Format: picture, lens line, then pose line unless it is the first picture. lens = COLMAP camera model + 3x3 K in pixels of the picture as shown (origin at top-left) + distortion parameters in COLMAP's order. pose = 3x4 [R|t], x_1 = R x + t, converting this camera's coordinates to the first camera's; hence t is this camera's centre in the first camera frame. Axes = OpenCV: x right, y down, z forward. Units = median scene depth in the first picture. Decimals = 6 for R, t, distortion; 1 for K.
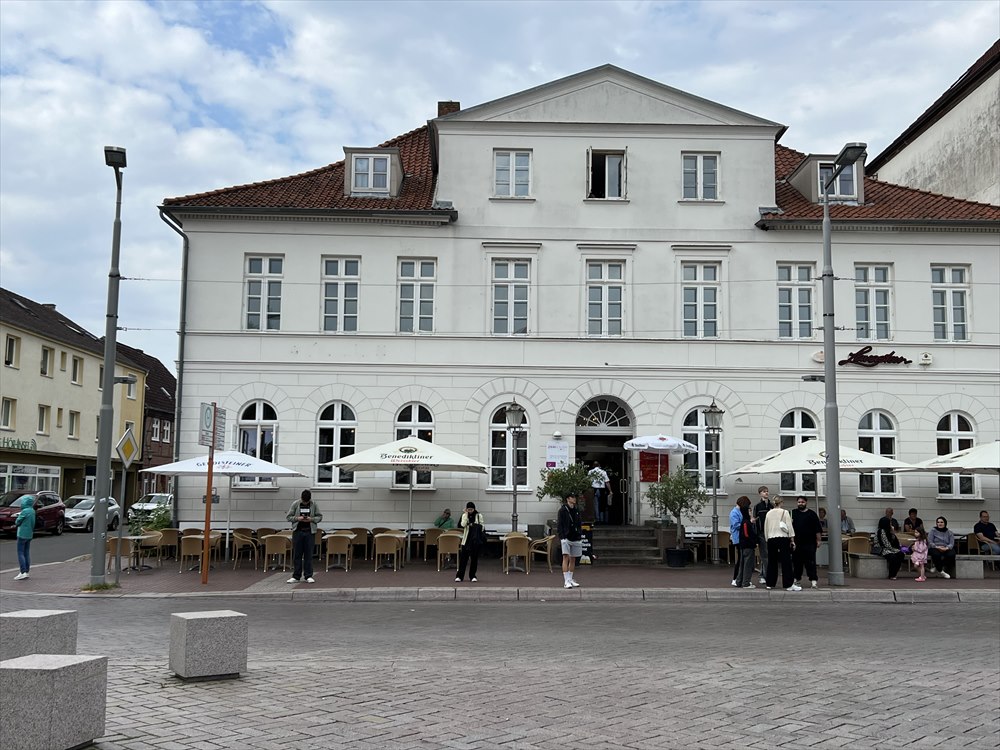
lens RADIAL K [[981.5, 0, 500.0], [0, 981.5, 375.0], [0, 0, 1]] dist [0.129055, -0.322313]
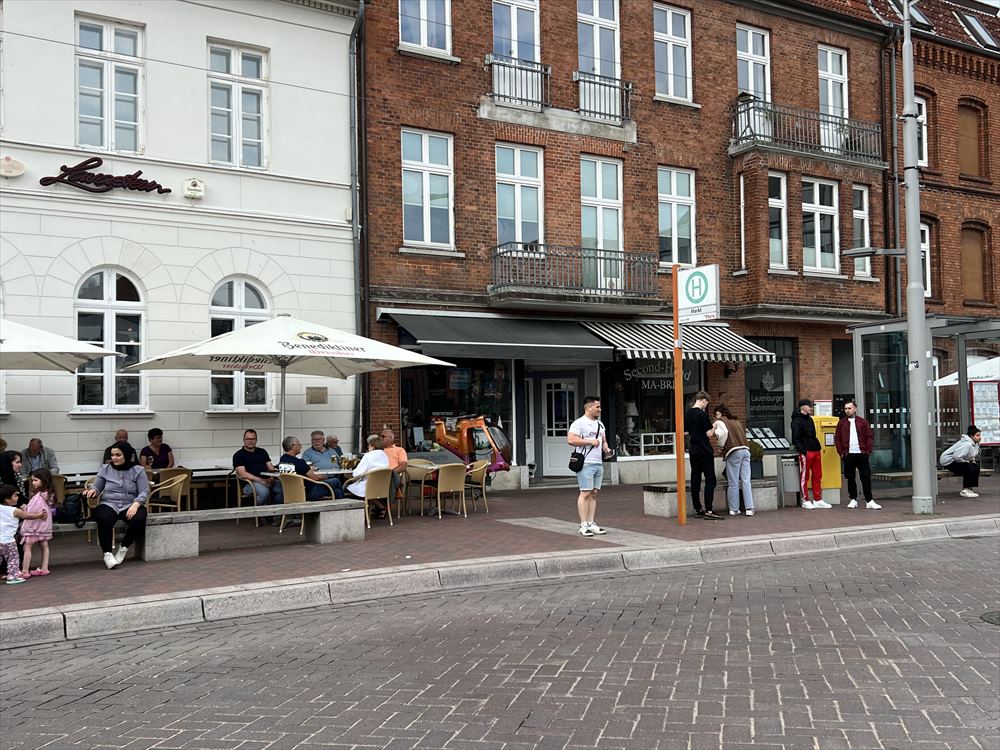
lens RADIAL K [[981.5, 0, 500.0], [0, 981.5, 375.0], [0, 0, 1]] dist [0.129055, -0.322313]
pose [[0.857829, -0.002273, 0.513930, 0.272794], [-0.035880, 0.997285, 0.064302, 0.052789], [-0.512681, -0.073600, 0.855419, 0.363744]]
